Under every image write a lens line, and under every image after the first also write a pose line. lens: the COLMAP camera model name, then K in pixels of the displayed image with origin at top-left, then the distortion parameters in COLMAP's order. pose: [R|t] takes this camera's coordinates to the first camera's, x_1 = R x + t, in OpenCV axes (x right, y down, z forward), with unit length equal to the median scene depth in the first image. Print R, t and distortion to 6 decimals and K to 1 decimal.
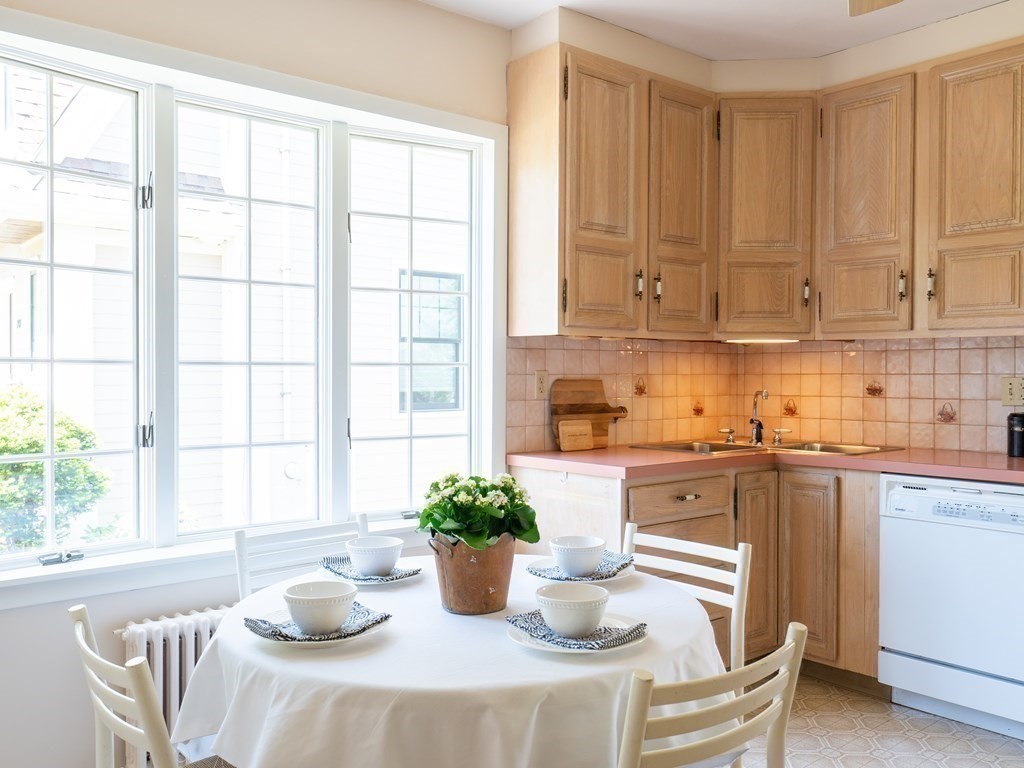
lens RADIAL K [[855.7, 0, 522.7], [0, 855.7, 375.7], [0, 0, 1]] dist [-0.011337, 0.006143]
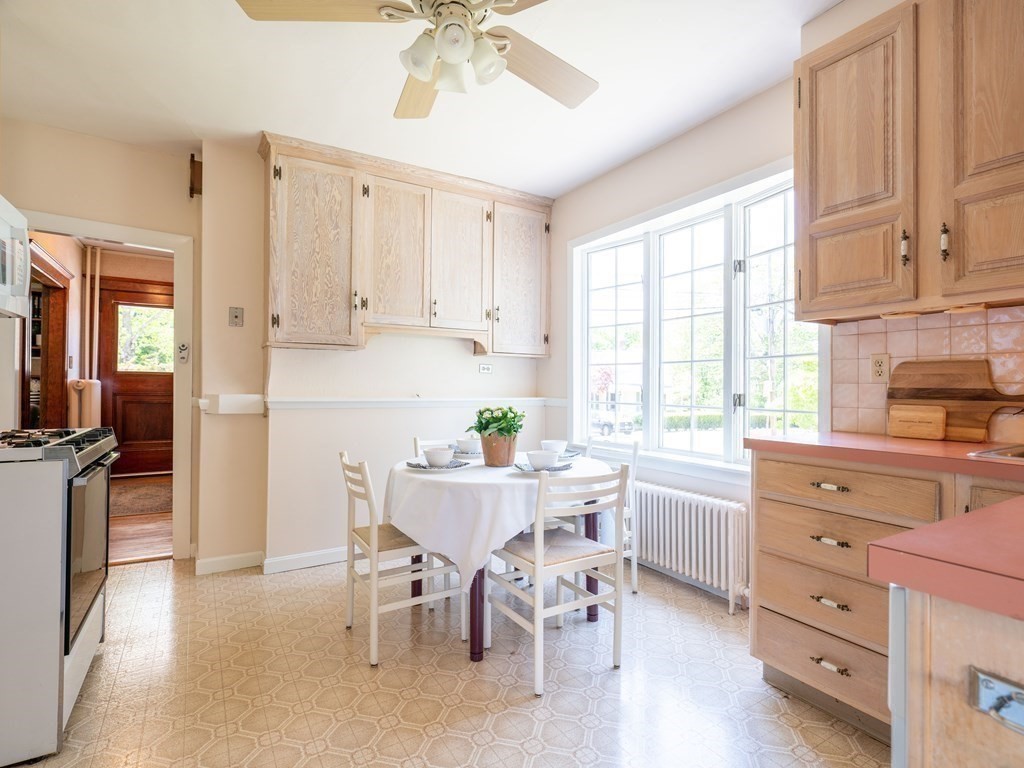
lens RADIAL K [[519.2, 0, 514.2], [0, 519.2, 376.3], [0, 0, 1]] dist [0.005500, 0.000864]
pose [[-0.144573, -0.023829, -0.989207, 0.740874], [-0.016688, 0.999627, -0.021641, 0.043750], [0.989353, 0.013379, -0.144917, 0.714115]]
